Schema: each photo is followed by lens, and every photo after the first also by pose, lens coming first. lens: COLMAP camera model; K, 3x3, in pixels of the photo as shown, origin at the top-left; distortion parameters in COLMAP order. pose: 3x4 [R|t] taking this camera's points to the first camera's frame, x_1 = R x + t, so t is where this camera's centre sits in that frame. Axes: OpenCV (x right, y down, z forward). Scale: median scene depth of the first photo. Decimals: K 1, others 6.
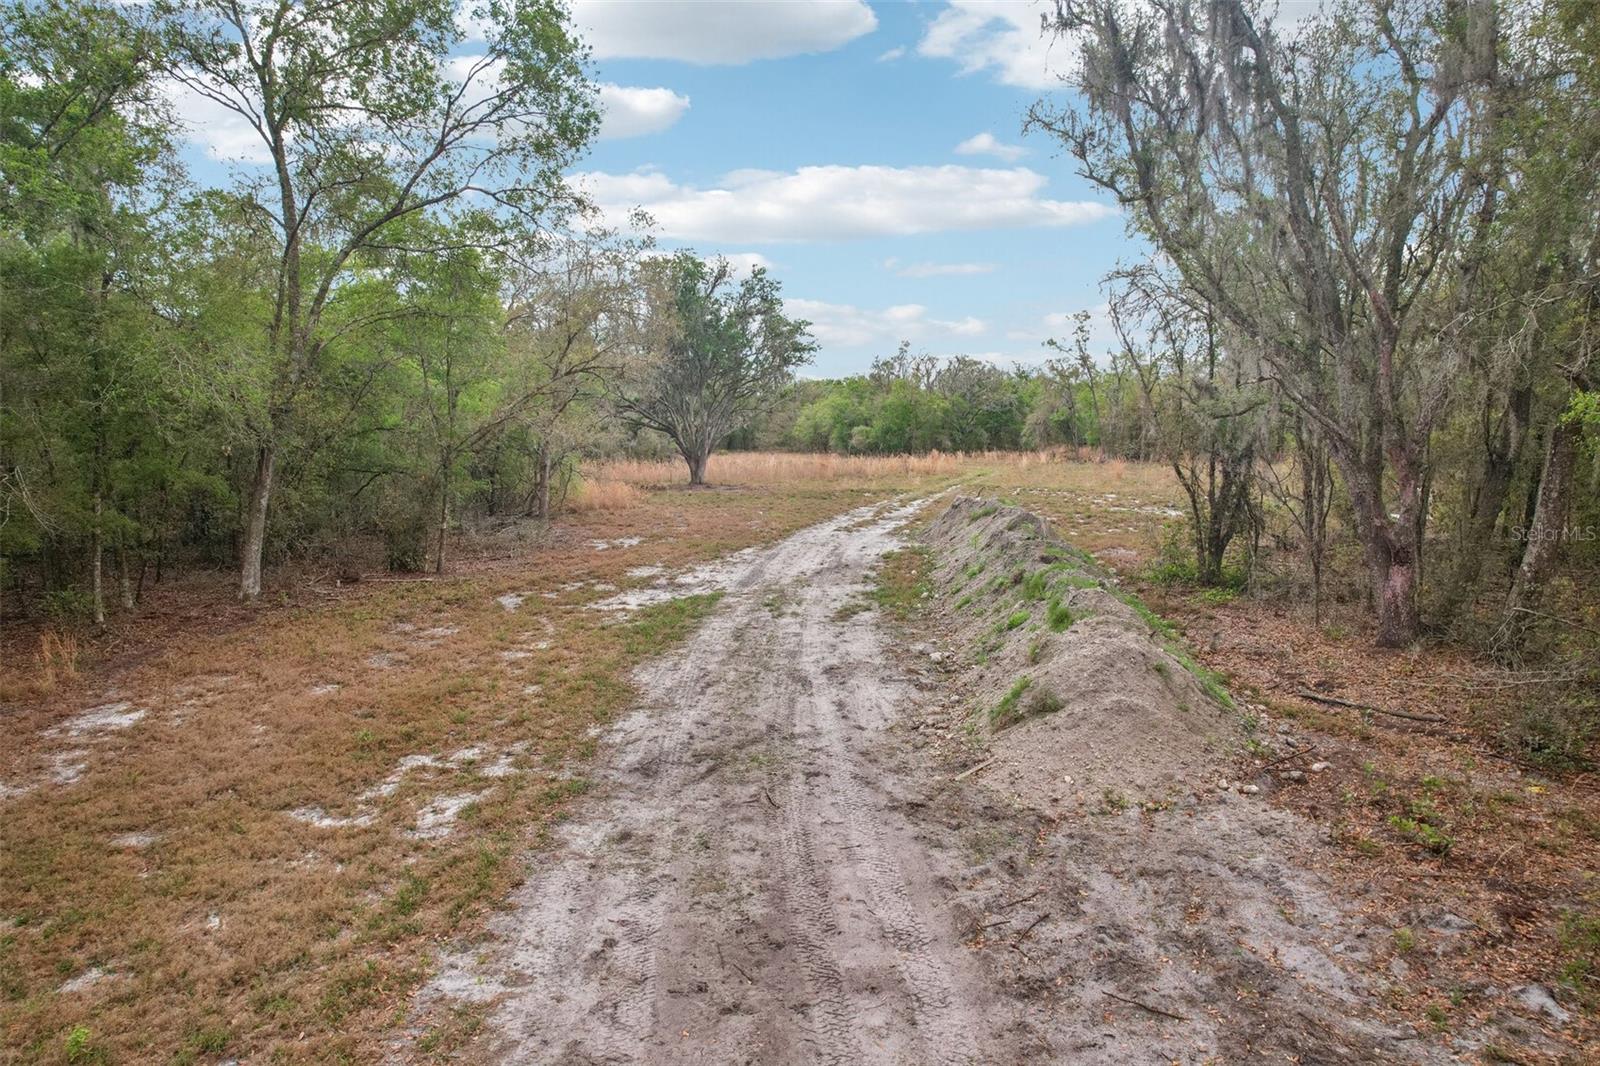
lens RADIAL K [[1014.3, 0, 805.4], [0, 1014.3, 537.9], [0, 0, 1]] dist [-0.067762, 0.051215]
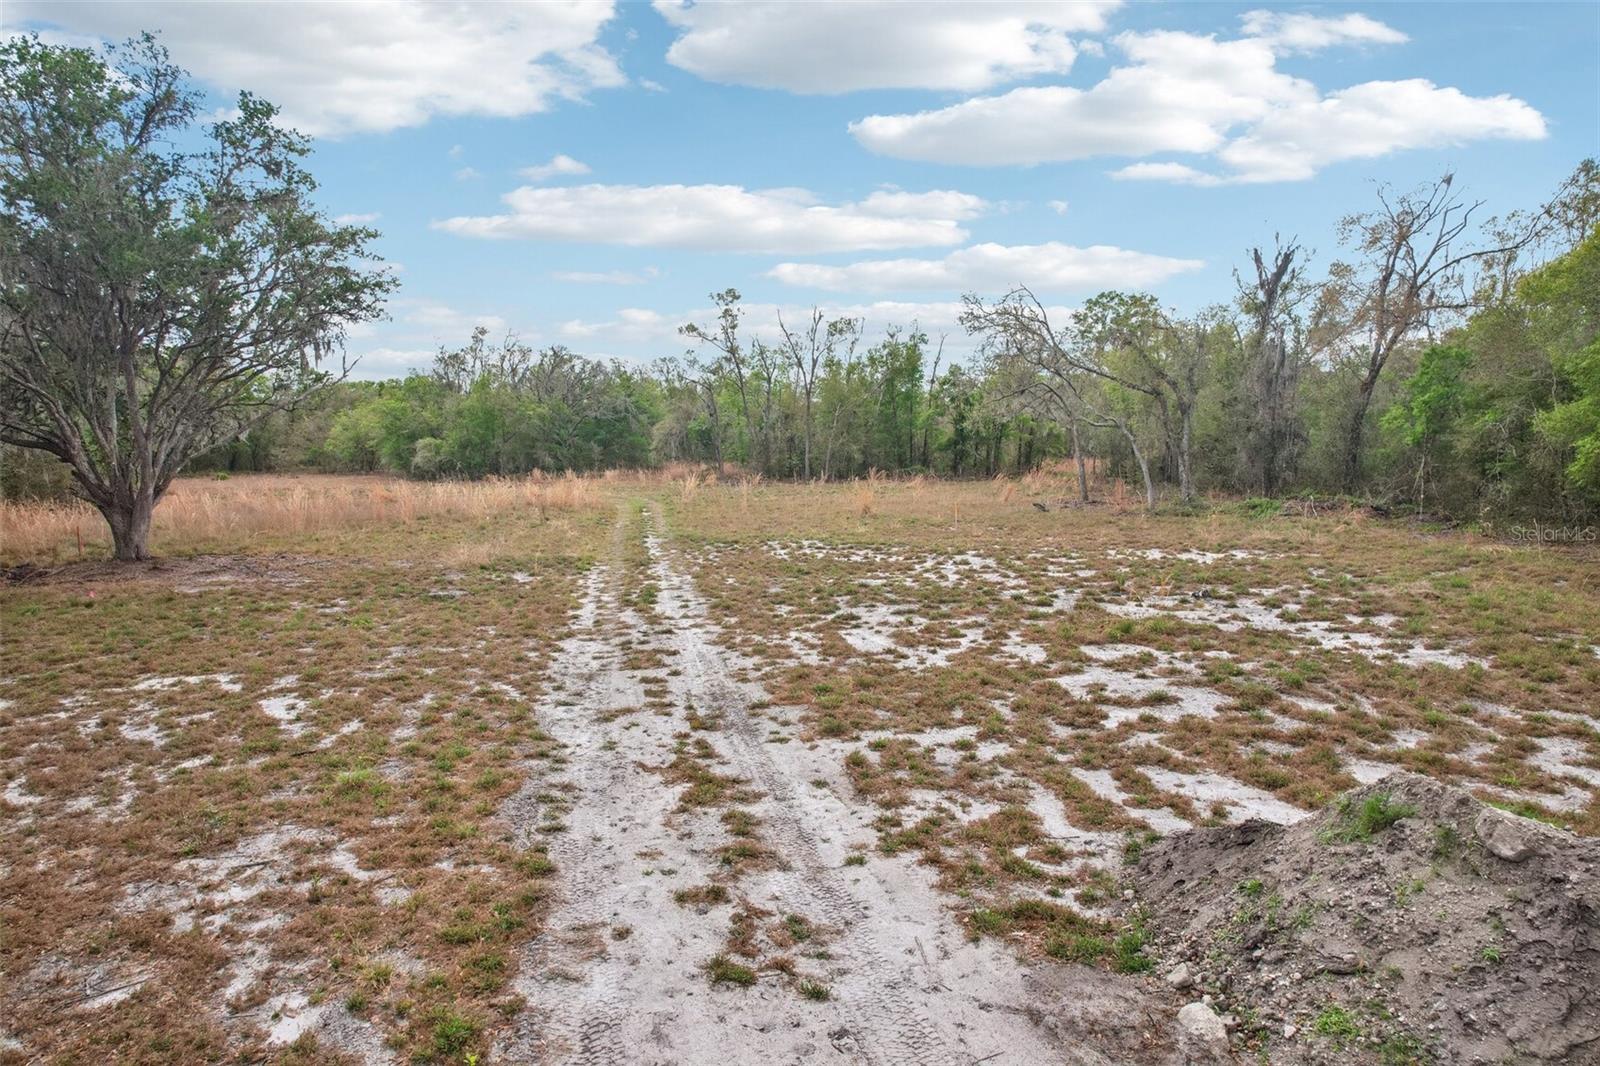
lens RADIAL K [[1014.3, 0, 805.4], [0, 1014.3, 537.9], [0, 0, 1]] dist [-0.067762, 0.051215]
pose [[0.904938, -0.039606, 0.423697, -0.009499], [0.044845, 0.998991, -0.002397, -0.025472], [-0.423174, 0.021170, 0.905801, 0.238109]]
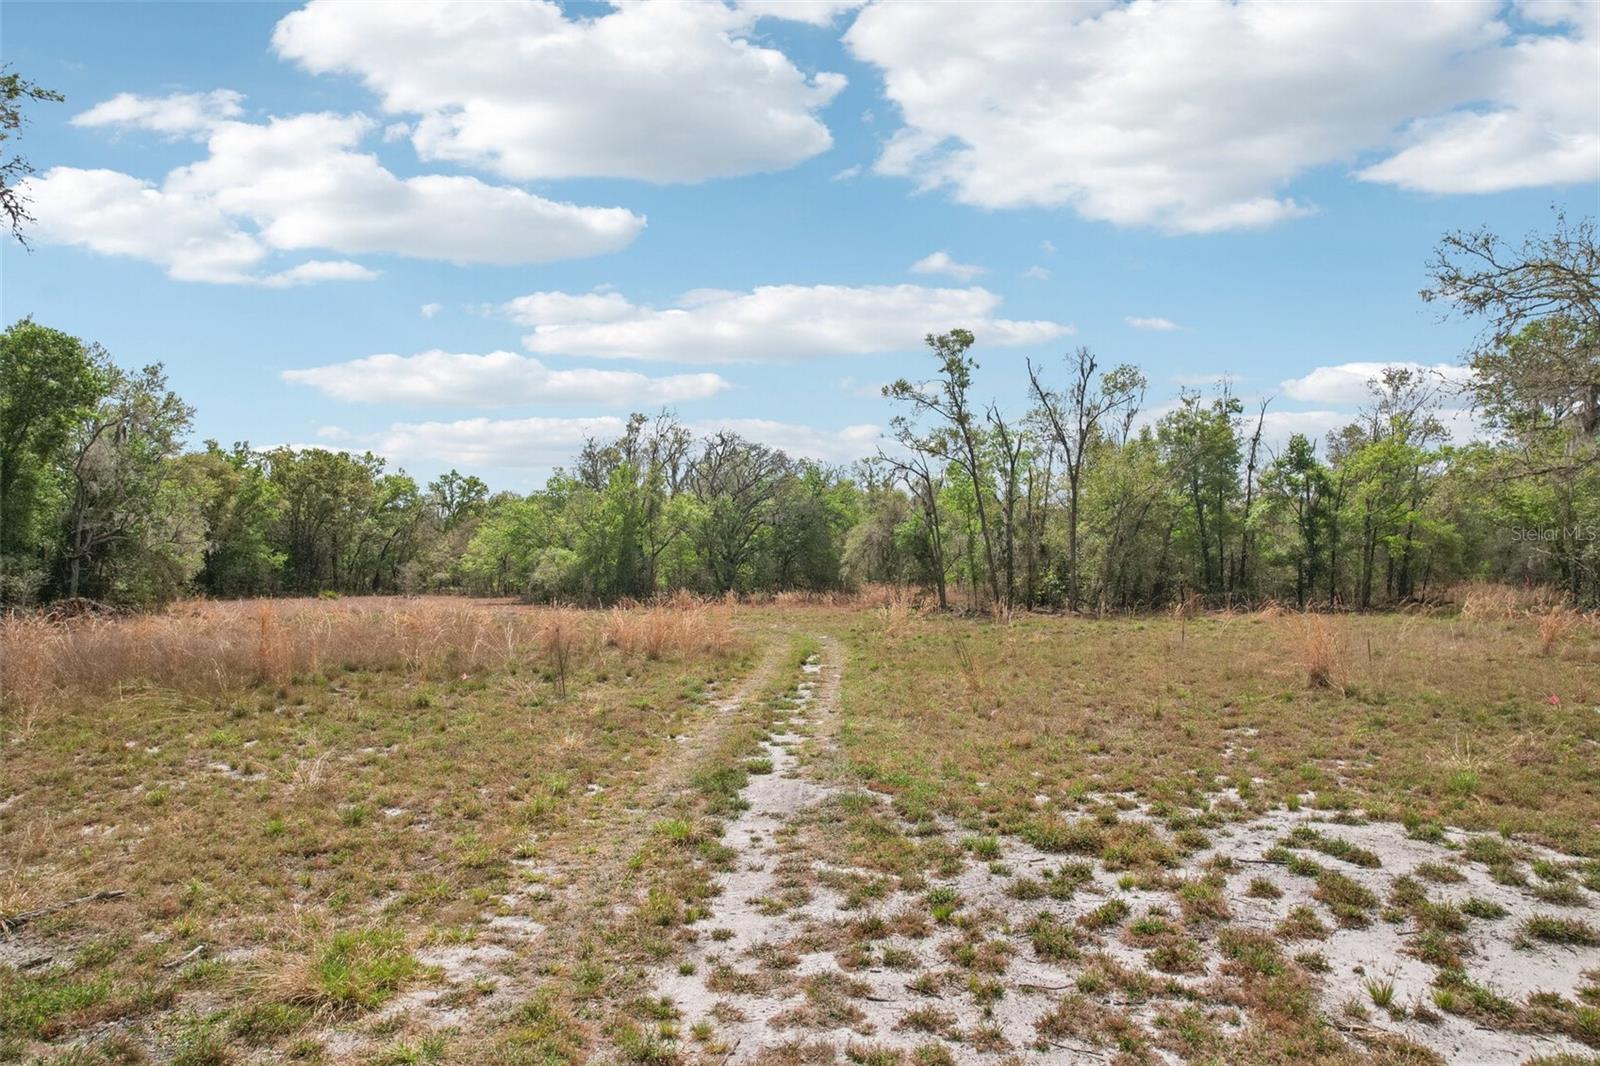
lens RADIAL K [[1014.3, 0, 805.4], [0, 1014.3, 537.9], [0, 0, 1]] dist [-0.067762, 0.051215]
pose [[0.972047, 0.011782, 0.234490, 0.062706], [0.021128, 0.990299, -0.137340, -0.038541], [-0.233833, 0.138455, 0.962368, 0.453628]]
